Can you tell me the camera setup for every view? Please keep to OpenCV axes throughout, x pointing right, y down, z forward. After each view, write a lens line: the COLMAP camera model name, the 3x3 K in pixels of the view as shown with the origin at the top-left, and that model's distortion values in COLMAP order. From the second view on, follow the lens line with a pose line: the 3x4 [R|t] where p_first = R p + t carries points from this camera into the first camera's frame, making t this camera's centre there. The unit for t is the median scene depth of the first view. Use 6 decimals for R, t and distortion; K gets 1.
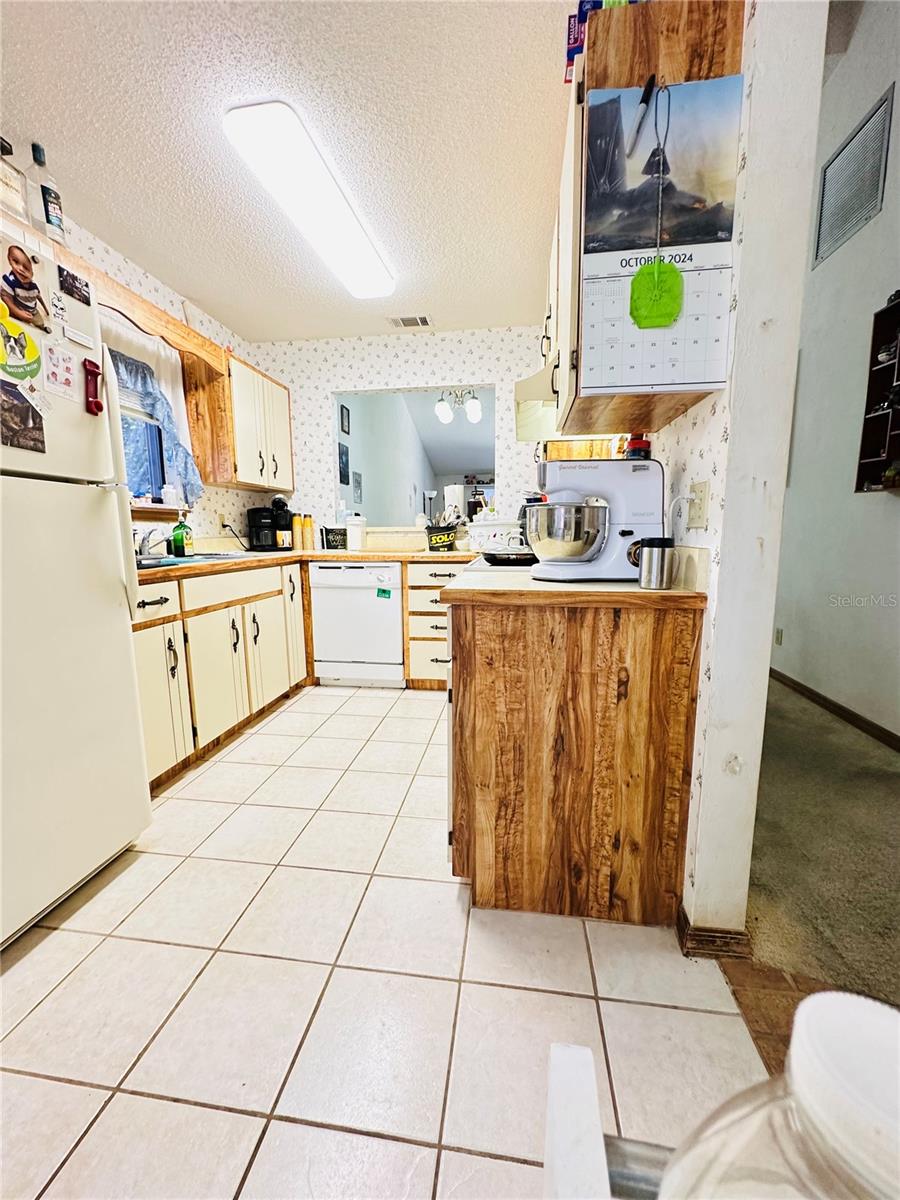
lens RADIAL K [[479.1, 0, 453.5], [0, 479.1, 599.7], [0, 0, 1]] dist [-0.005401, 0.001394]
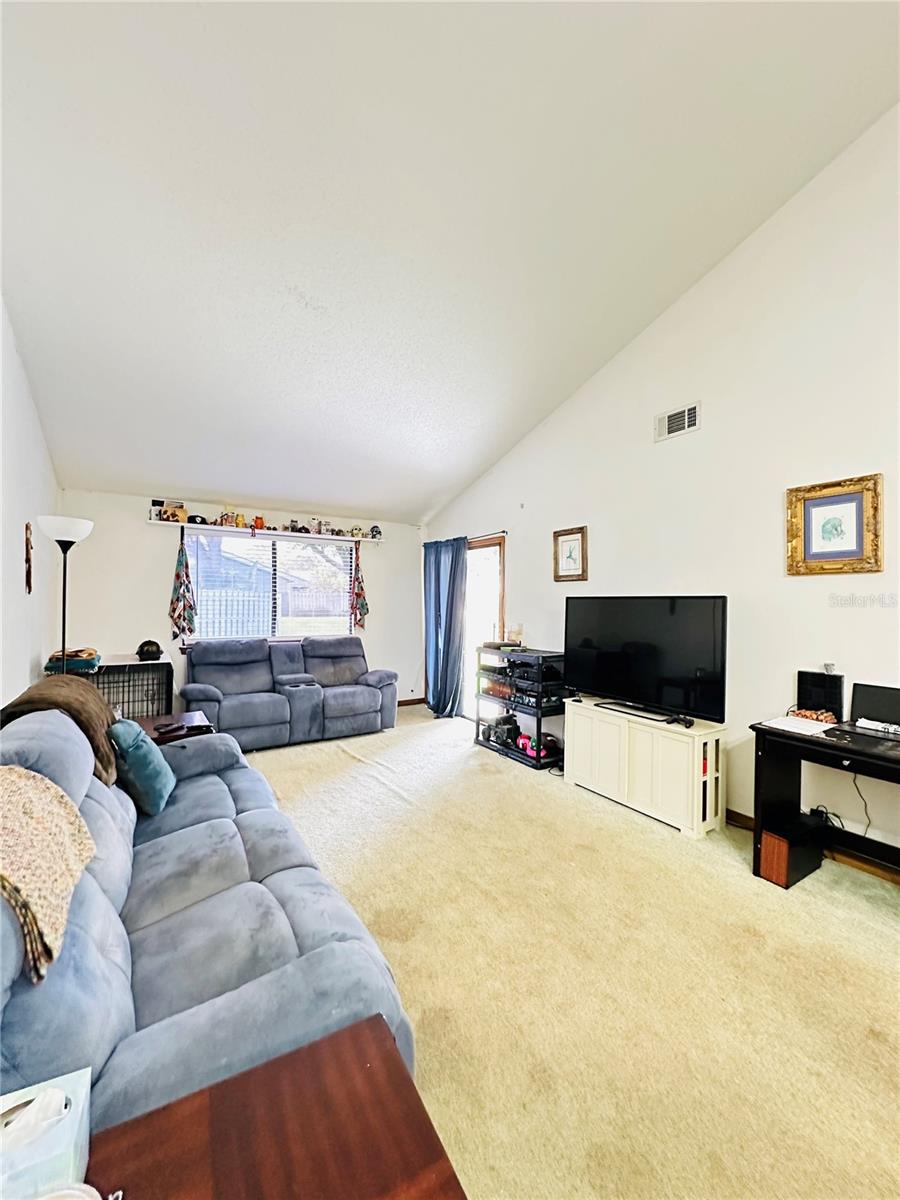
lens RADIAL K [[479.1, 0, 455.5], [0, 479.1, 600.3], [0, 0, 1]] dist [-0.005401, 0.001394]
pose [[0.758614, 0.011928, 0.651431, -0.415086], [0.076012, 0.991384, -0.106672, -0.978777], [-0.647091, 0.130440, 0.751172, 4.778592]]
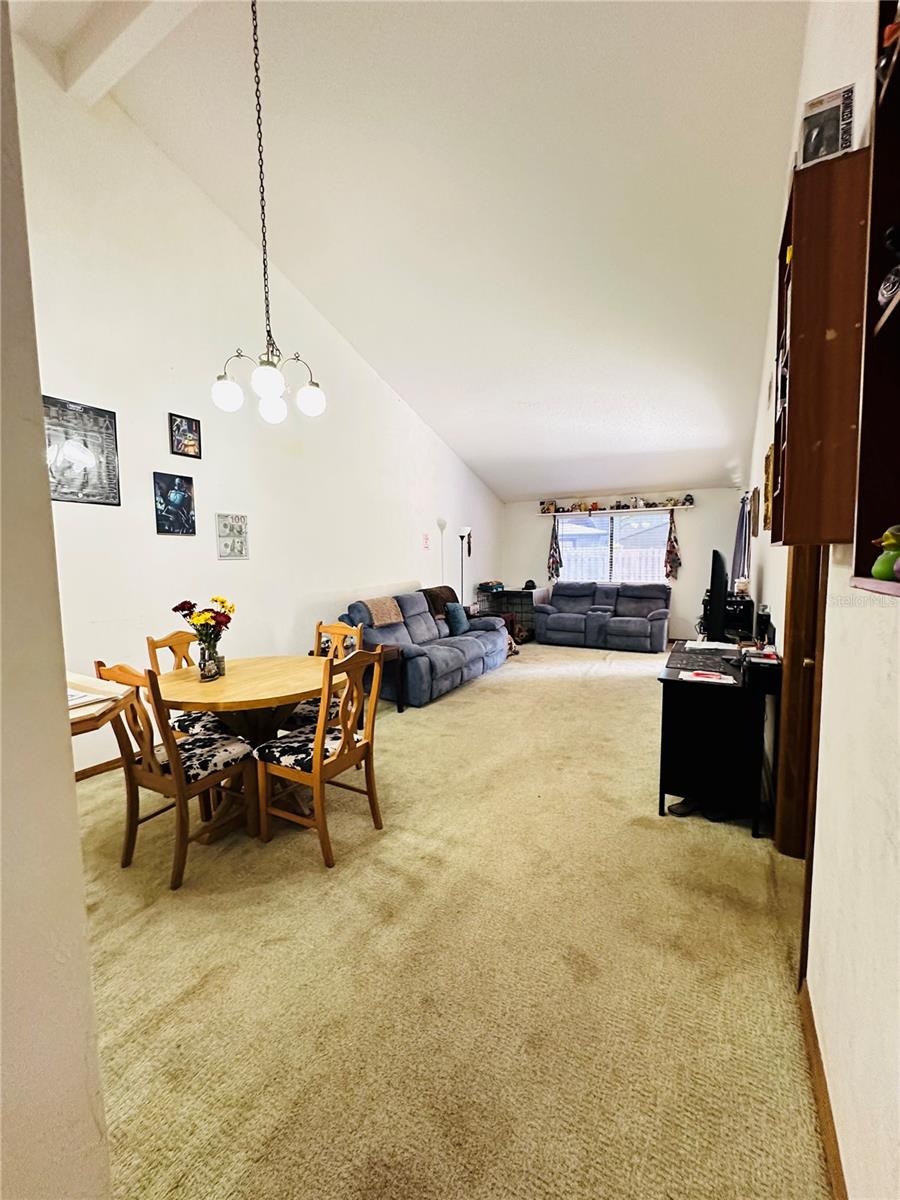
lens RADIAL K [[479.1, 0, 449.4], [0, 479.1, 595.3], [0, 0, 1]] dist [-0.005401, 0.001394]
pose [[0.929023, 0.027133, -0.369027, 1.524361], [-0.047517, 0.997799, -0.046260, -0.665905], [0.366959, 0.060512, 0.928267, 2.442754]]
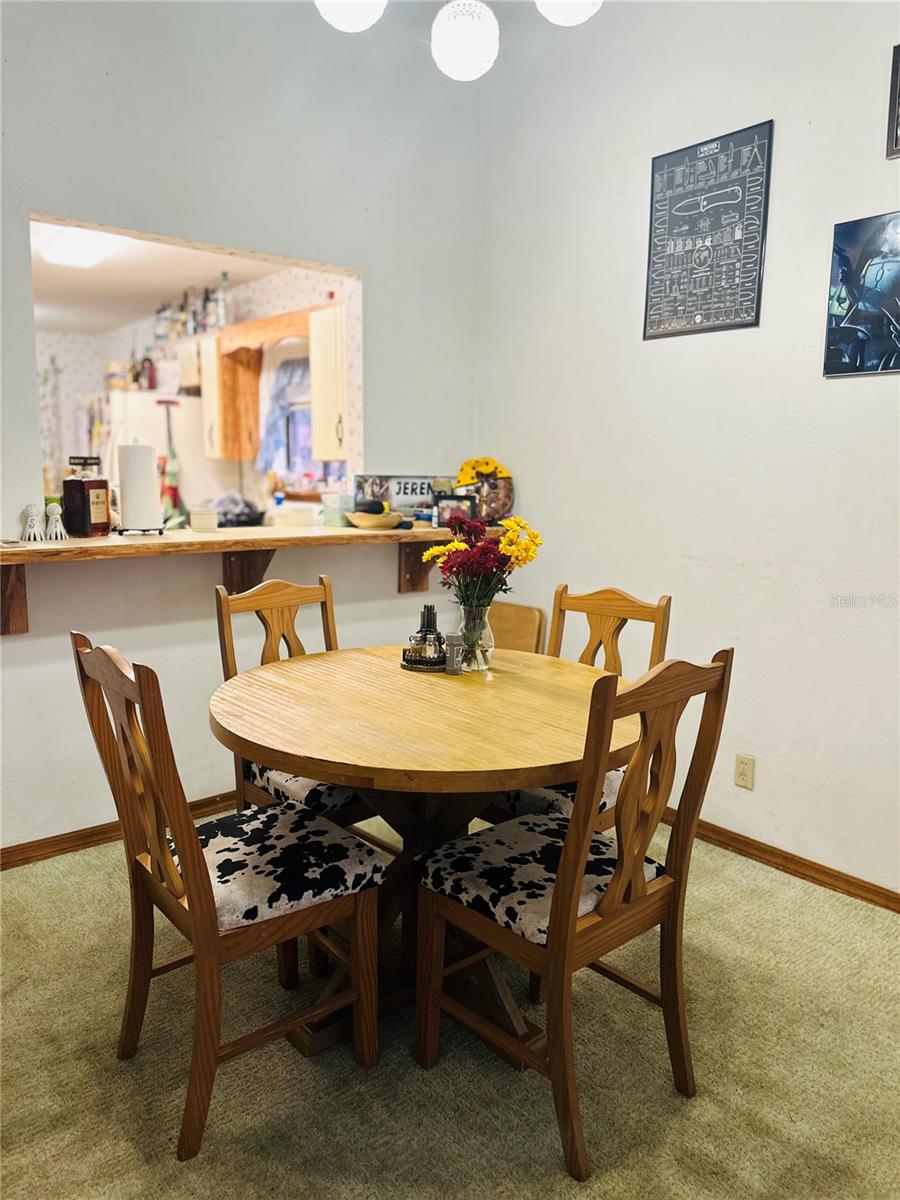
lens RADIAL K [[844.6, 0, 446.5], [0, 844.6, 599.4], [0, 0, 1]] dist [0.043947, -0.055727]
pose [[-0.677439, 0.114678, -0.726584, 1.135020], [-0.106190, 0.962179, 0.250869, -0.962653], [0.727873, 0.247105, -0.639640, 5.104327]]
